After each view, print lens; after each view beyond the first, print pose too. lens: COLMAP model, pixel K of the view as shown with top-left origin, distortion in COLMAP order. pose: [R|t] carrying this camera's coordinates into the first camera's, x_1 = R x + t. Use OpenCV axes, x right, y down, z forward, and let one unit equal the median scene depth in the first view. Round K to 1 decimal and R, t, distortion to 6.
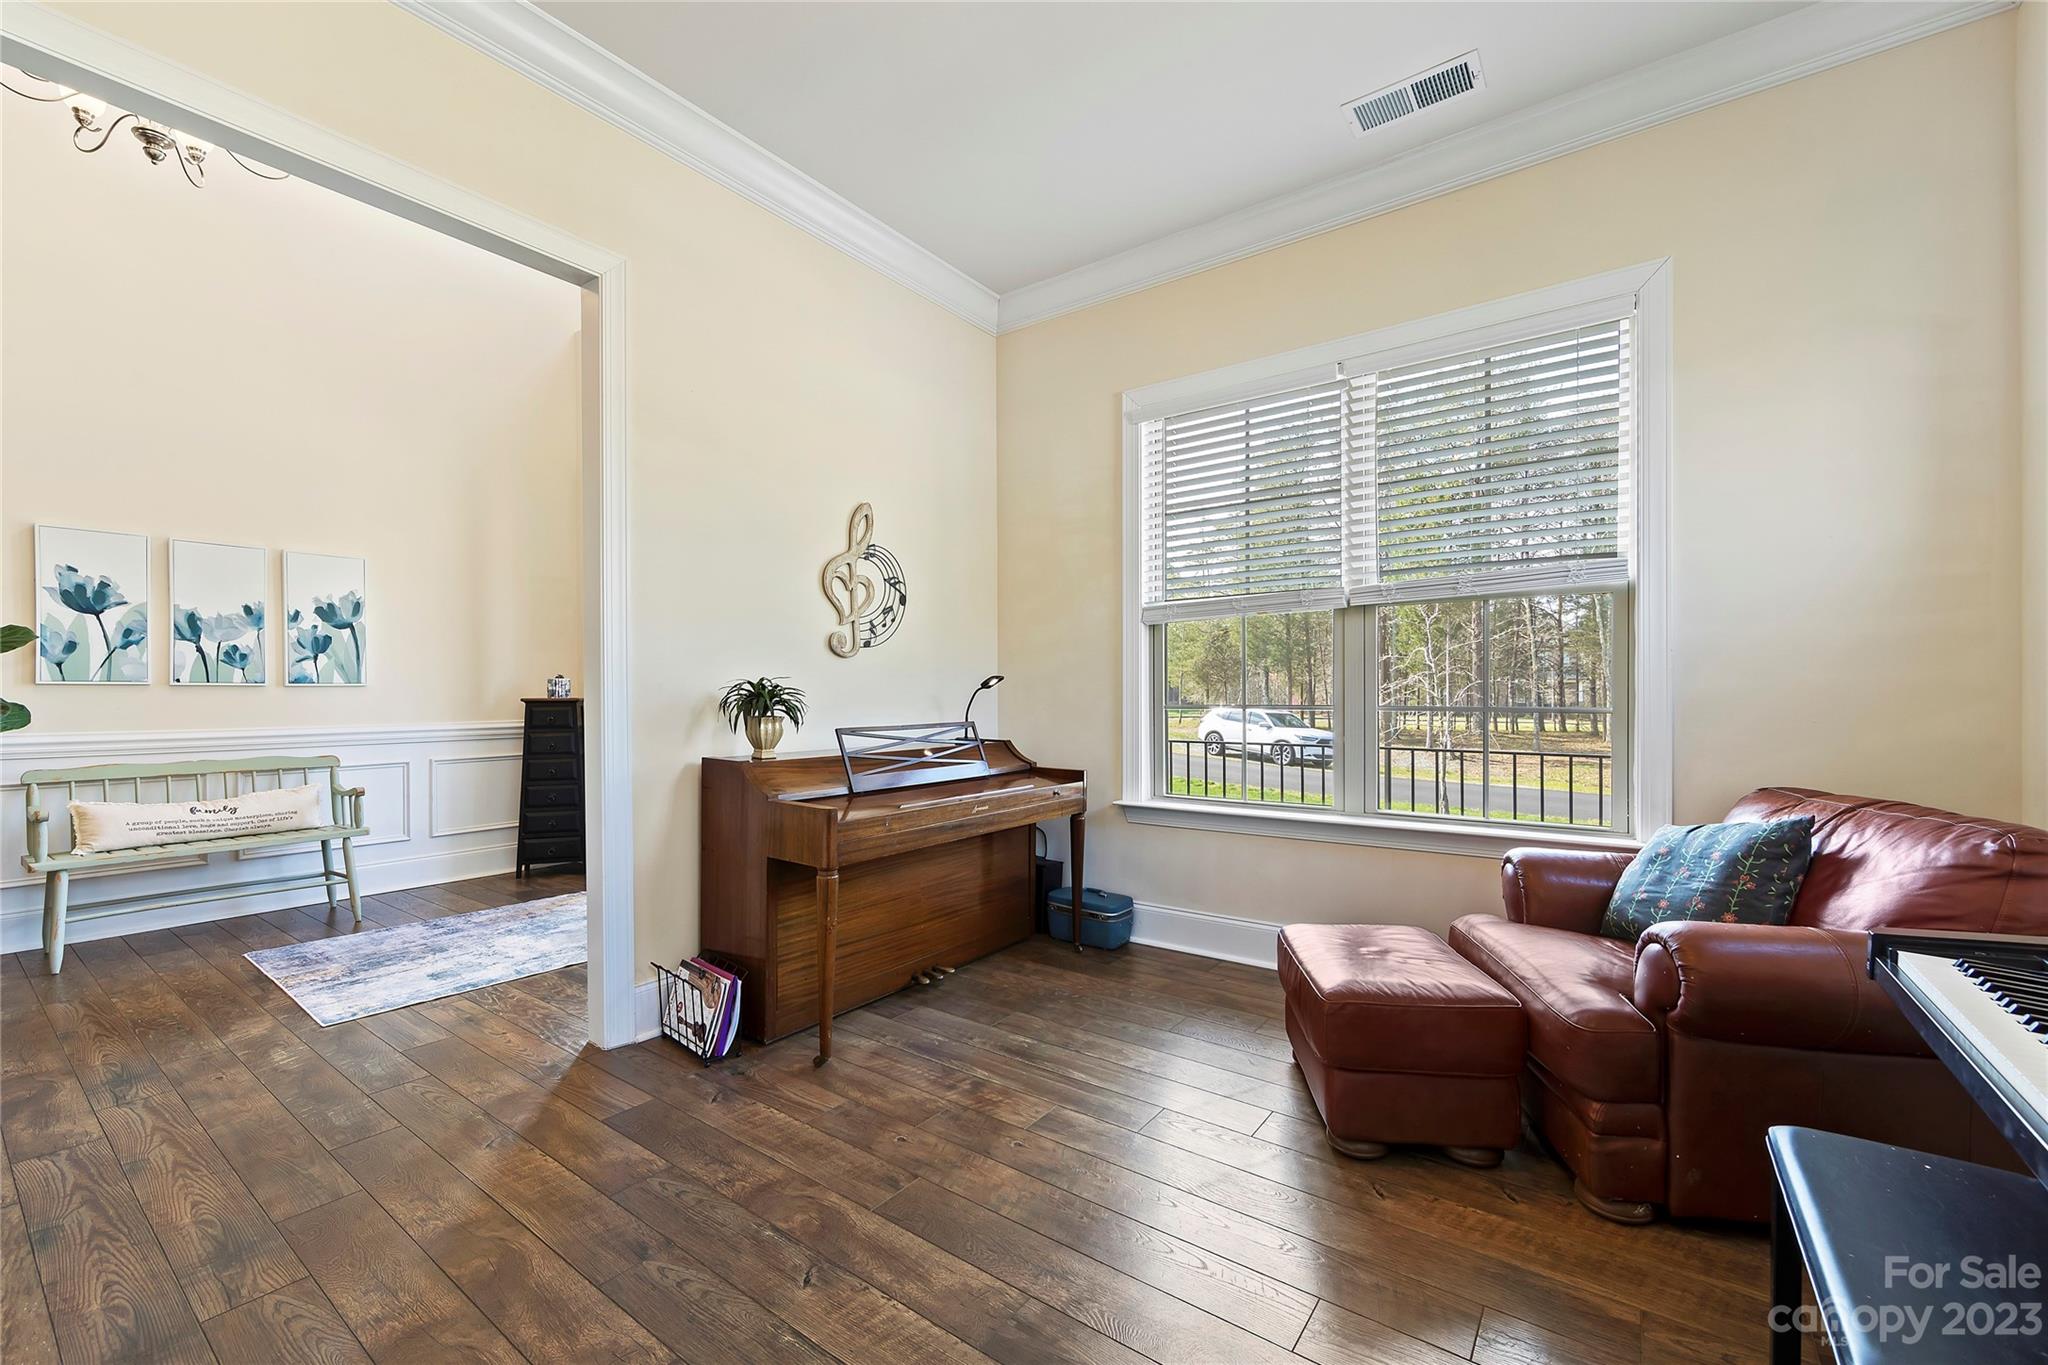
lens RADIAL K [[812.3, 0, 1023.4], [0, 812.3, 687.5], [0, 0, 1]] dist [-0.001536, -0.000388]
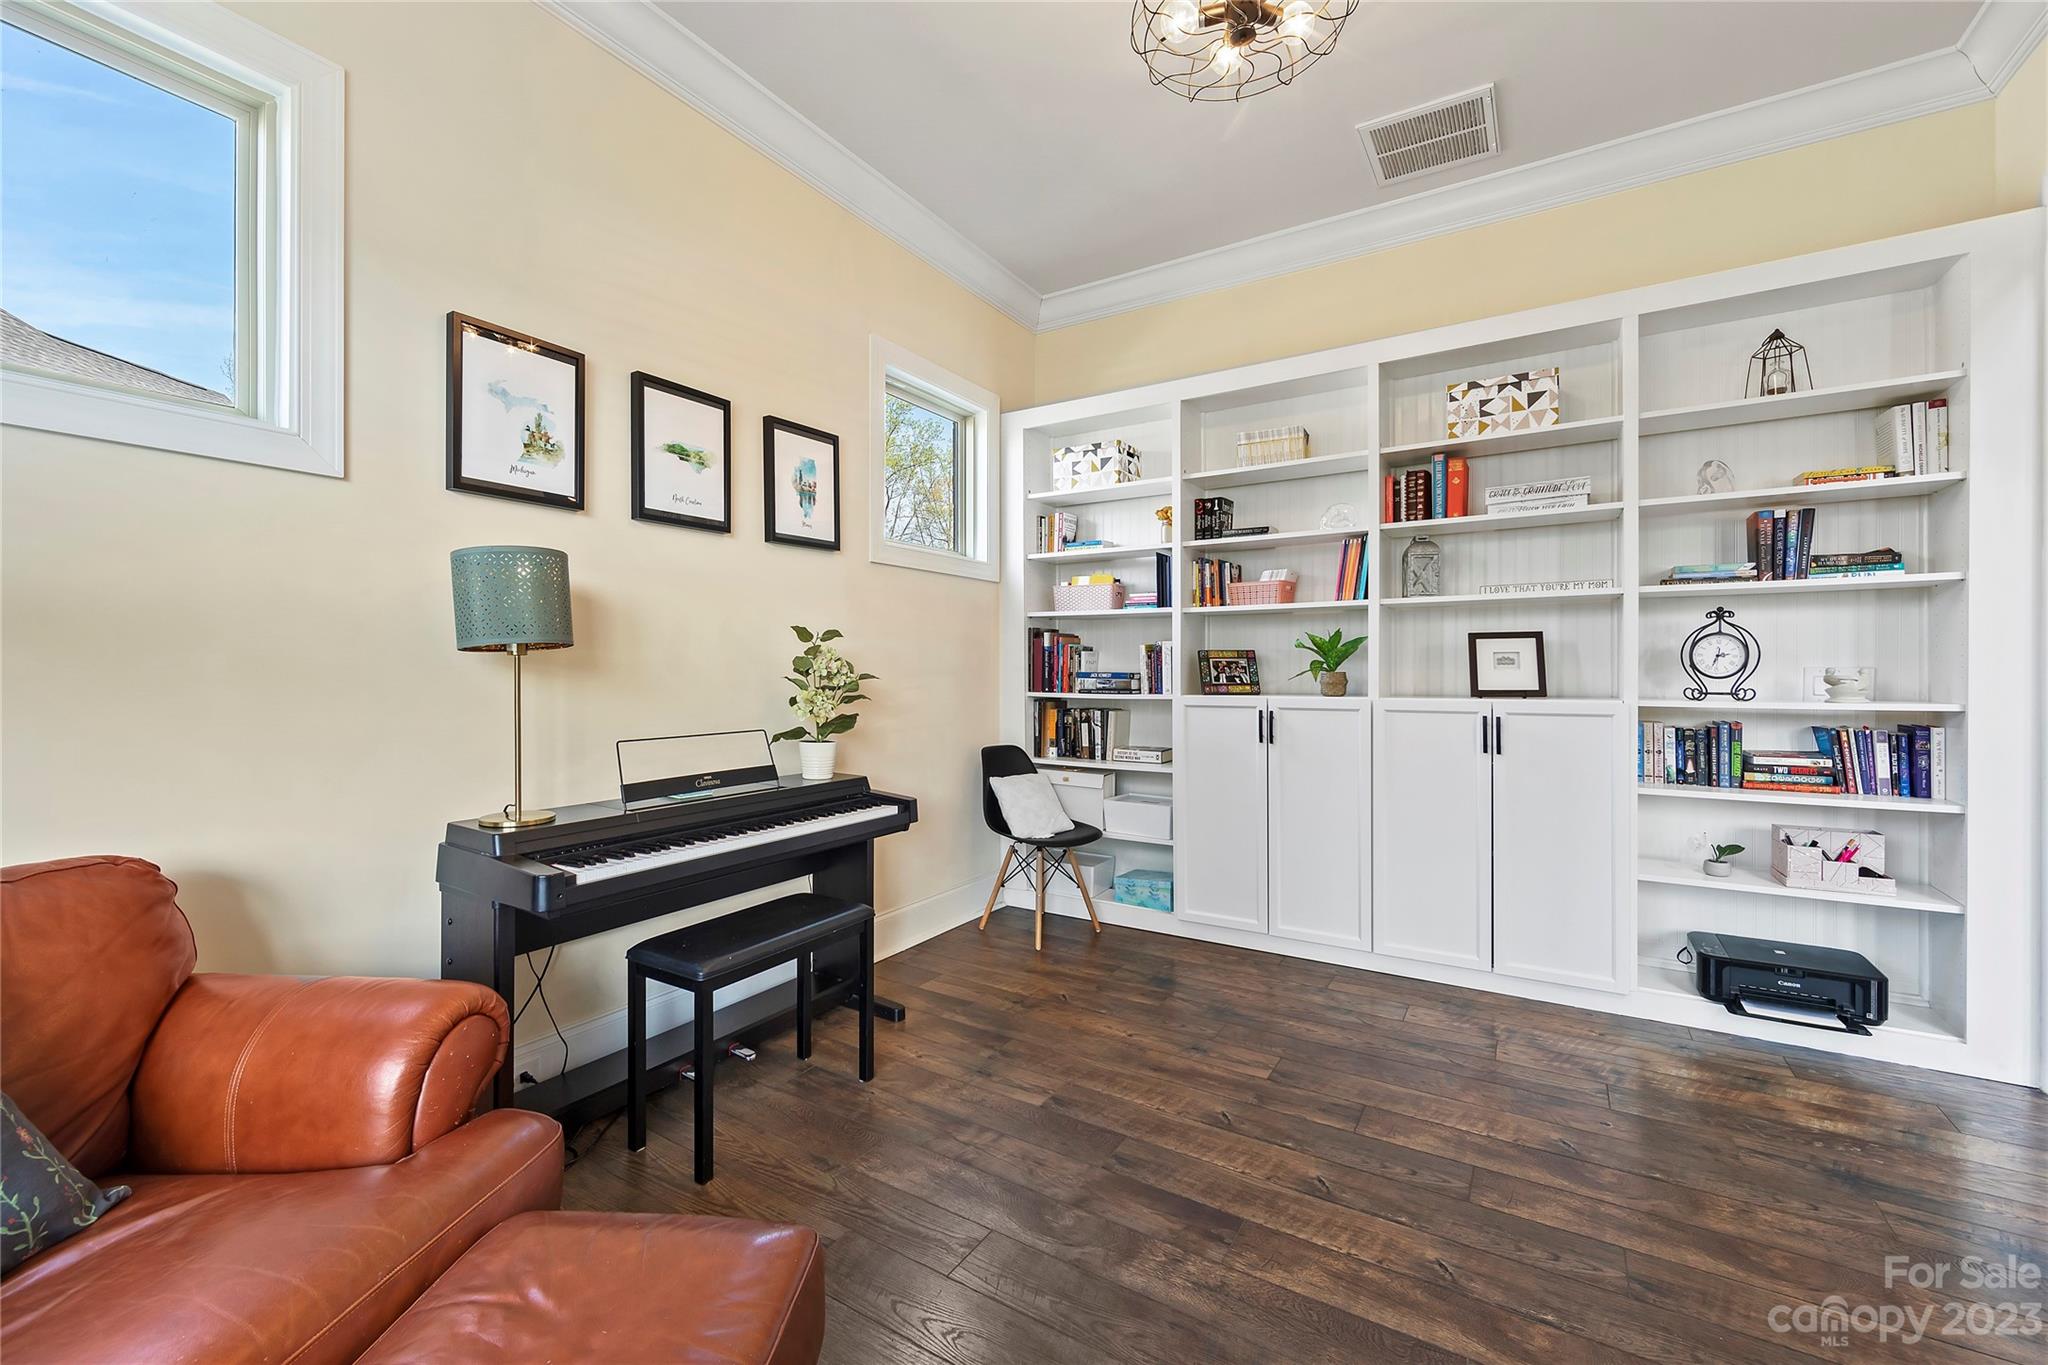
lens RADIAL K [[812.3, 0, 1023.4], [0, 812.3, 687.5], [0, 0, 1]] dist [-0.001536, -0.000388]
pose [[-0.997724, 0.005925, -0.067163, 0.219734], [0.005280, 0.999938, 0.009784, -0.007216], [0.067217, 0.009407, -0.997694, 1.339956]]
